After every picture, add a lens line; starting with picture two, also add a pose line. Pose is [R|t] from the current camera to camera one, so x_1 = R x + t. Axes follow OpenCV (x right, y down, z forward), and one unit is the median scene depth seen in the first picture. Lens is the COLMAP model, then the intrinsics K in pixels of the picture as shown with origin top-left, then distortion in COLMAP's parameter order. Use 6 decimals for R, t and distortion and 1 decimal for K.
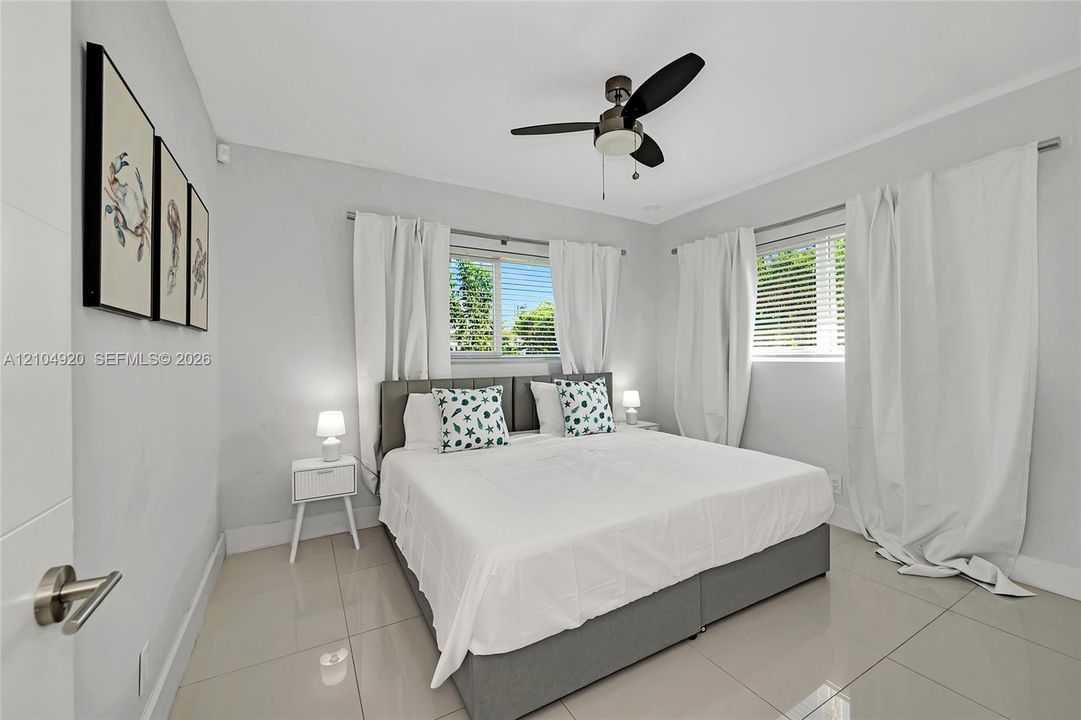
lens RADIAL K [[437.2, 0, 544.3], [0, 437.2, 350.3], [0, 0, 1]] dist [-0.001980, -0.000149]
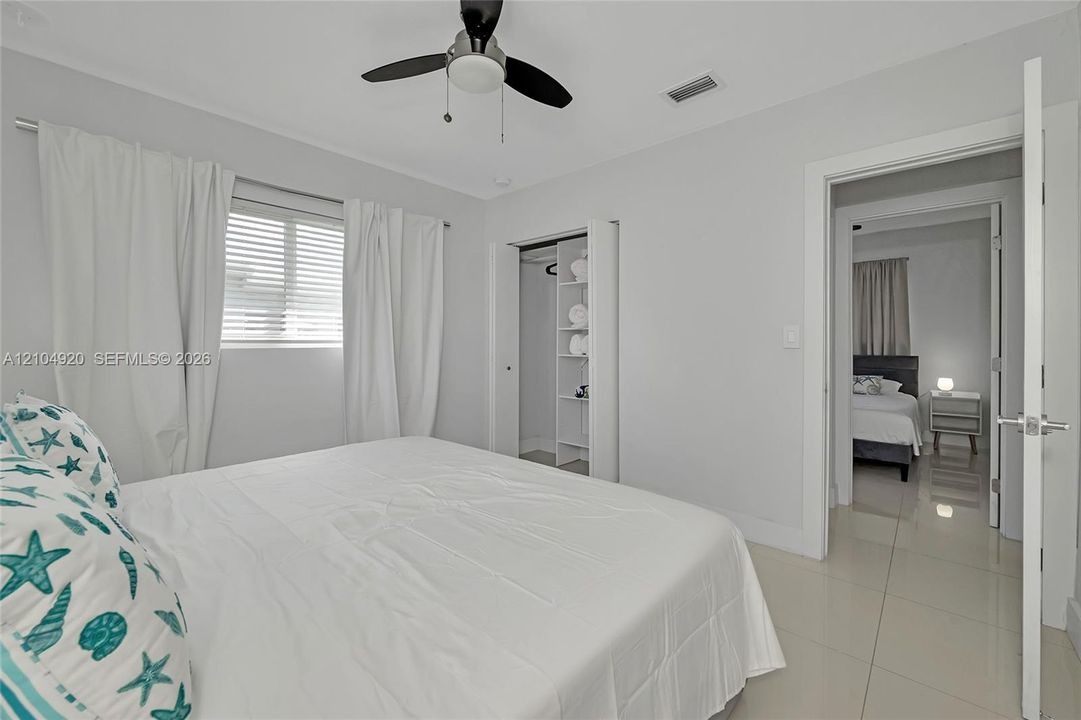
lens RADIAL K [[437.2, 0, 544.3], [0, 437.2, 350.3], [0, 0, 1]] dist [-0.001980, -0.000149]
pose [[-0.304595, -0.010344, 0.952426, -0.493738], [-0.012090, 0.999902, 0.006993, 0.020312], [-0.952405, -0.009385, -0.304691, 0.848361]]
